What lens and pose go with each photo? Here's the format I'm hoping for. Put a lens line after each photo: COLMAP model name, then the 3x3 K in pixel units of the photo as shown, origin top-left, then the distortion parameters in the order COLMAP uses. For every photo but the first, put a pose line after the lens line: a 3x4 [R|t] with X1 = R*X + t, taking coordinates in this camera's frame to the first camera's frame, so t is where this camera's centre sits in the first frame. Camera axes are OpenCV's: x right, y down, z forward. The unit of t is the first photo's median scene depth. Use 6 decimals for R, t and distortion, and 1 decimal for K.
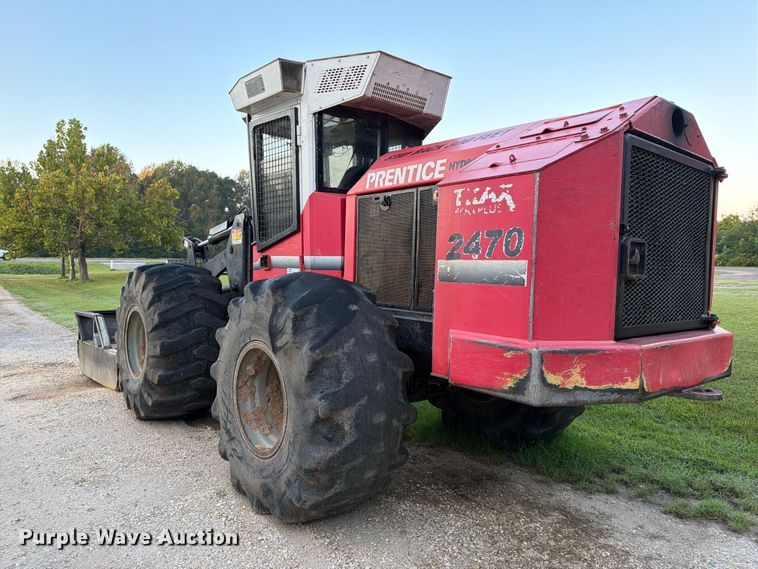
lens RADIAL K [[532.2, 0, 382.1], [0, 532.2, 287.2], [0, 0, 1]] dist [0.052901, -0.065125]
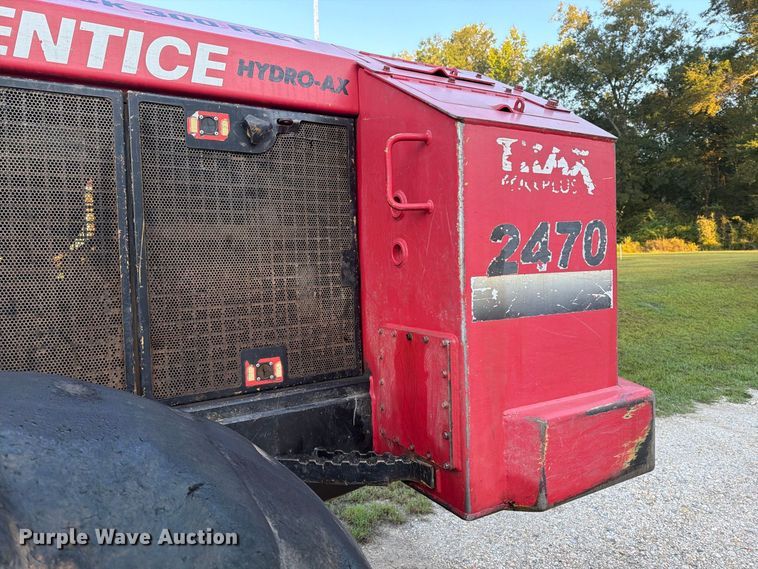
lens RADIAL K [[532.2, 0, 366.8], [0, 532.2, 290.0], [0, 0, 1]] dist [0.052901, -0.065125]
pose [[0.165349, -0.082231, 0.982801, -0.413719], [0.066684, 0.995170, 0.072047, -0.086794], [-0.983978, 0.053625, 0.170034, 1.089526]]
